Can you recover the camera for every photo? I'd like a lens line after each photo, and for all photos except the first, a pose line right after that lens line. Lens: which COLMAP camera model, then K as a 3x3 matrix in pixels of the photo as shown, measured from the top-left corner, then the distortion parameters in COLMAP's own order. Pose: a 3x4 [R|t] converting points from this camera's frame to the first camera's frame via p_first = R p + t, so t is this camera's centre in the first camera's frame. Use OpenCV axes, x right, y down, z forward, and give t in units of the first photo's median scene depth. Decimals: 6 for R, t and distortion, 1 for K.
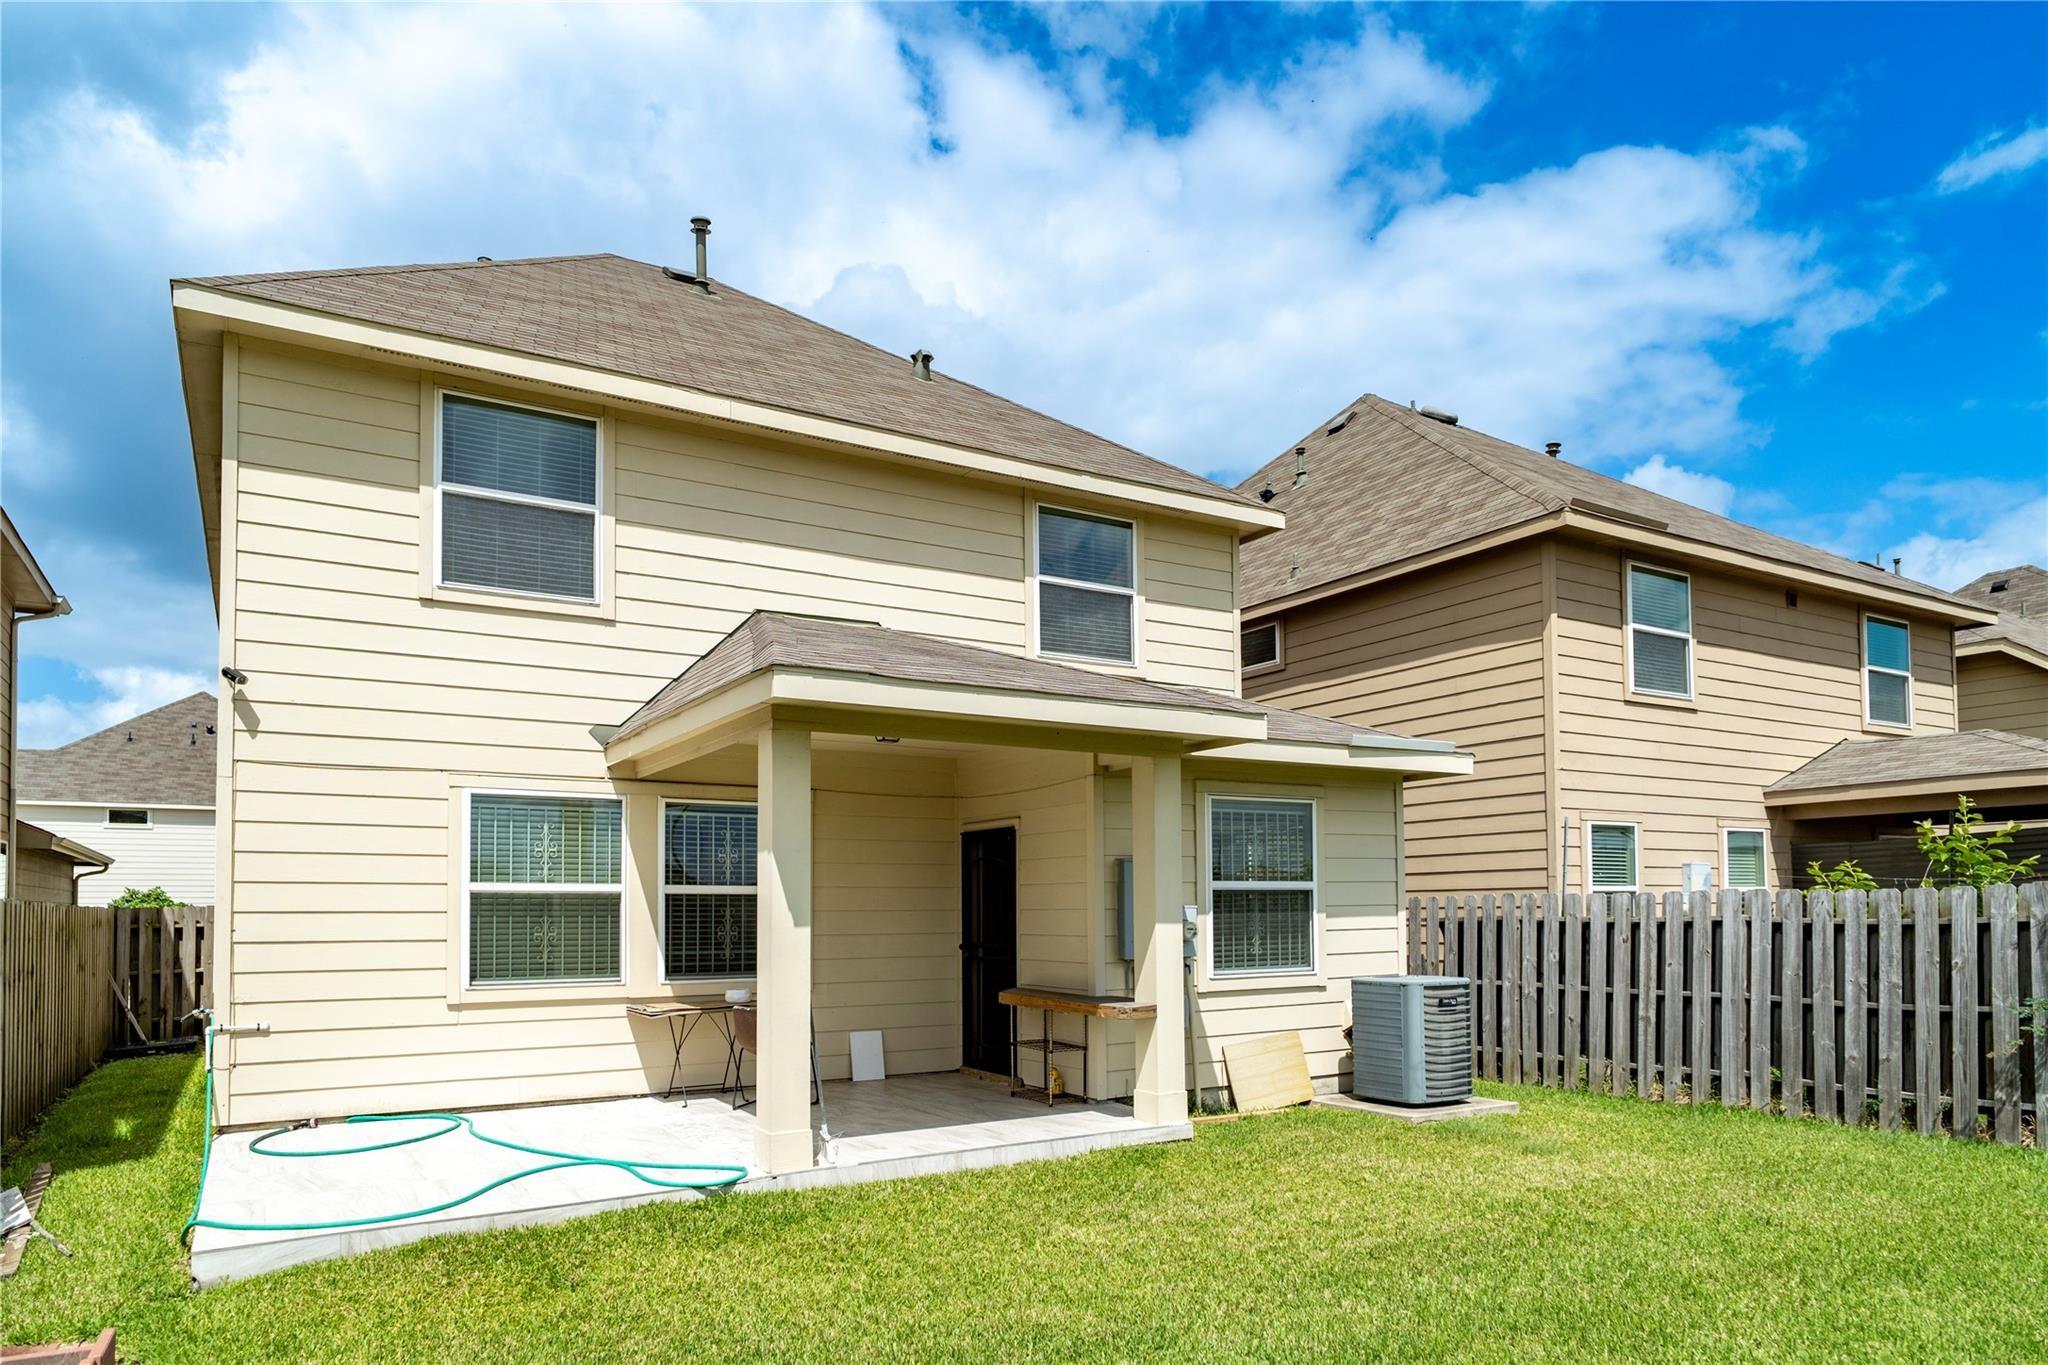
lens RADIAL K [[1239.2, 0, 1093.1], [0, 1239.2, 725.8], [0, 0, 1]] dist [-0.000125, 0.003382]
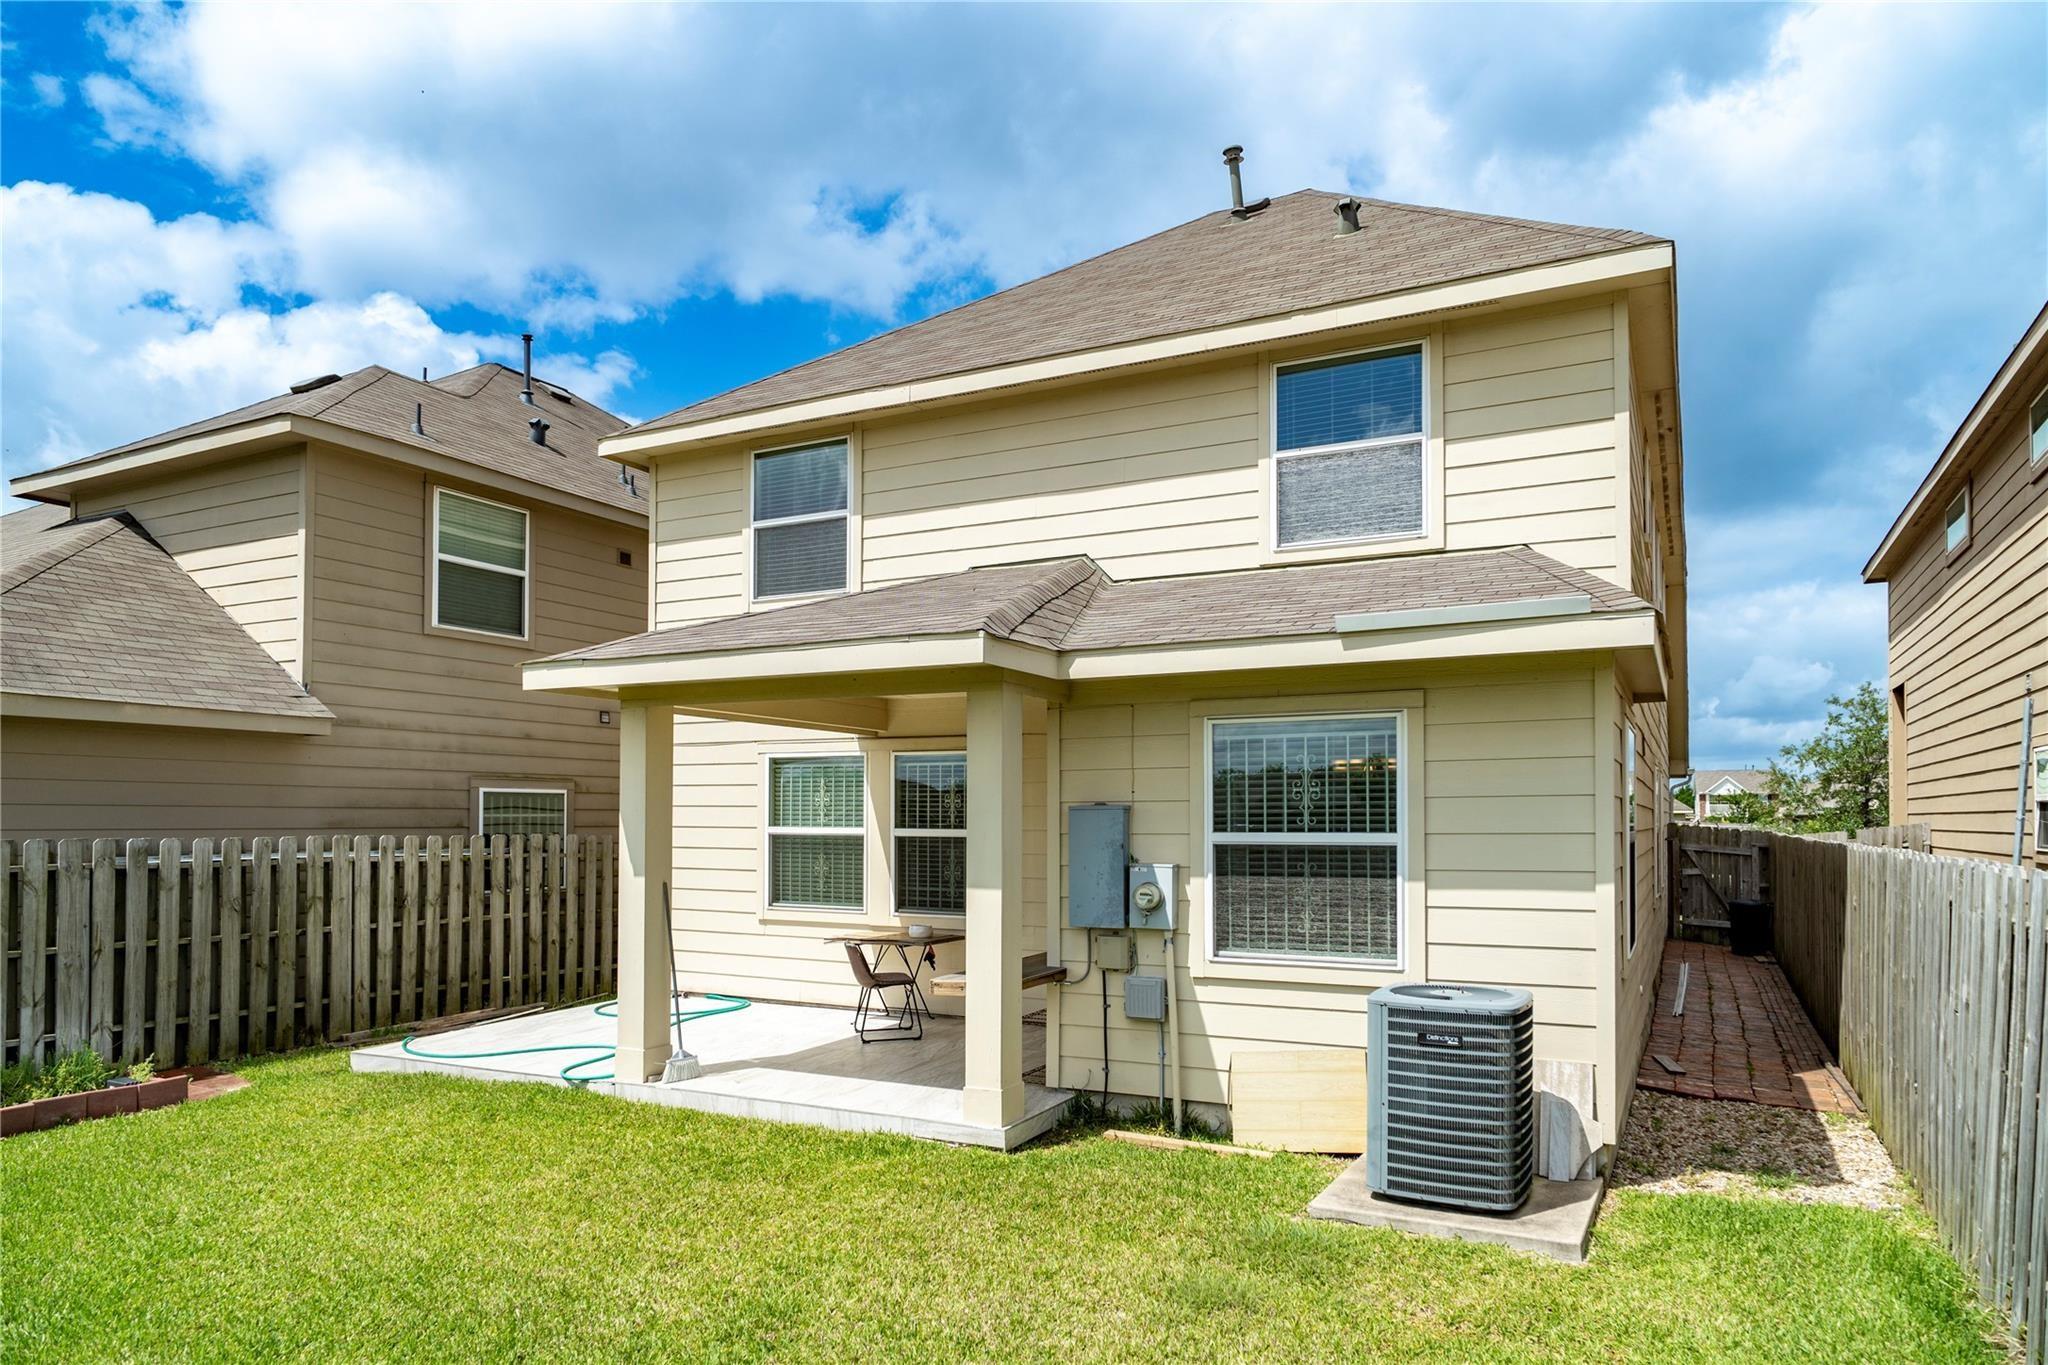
lens RADIAL K [[1239.2, 0, 1027.7], [0, 1239.2, 683.1], [0, 0, 1]] dist [-0.000125, 0.003382]
pose [[0.523035, -0.086533, -0.847907, 0.692941], [0.117025, 0.992702, -0.029123, 0.043614], [0.844239, -0.083994, 0.529344, 0.513693]]
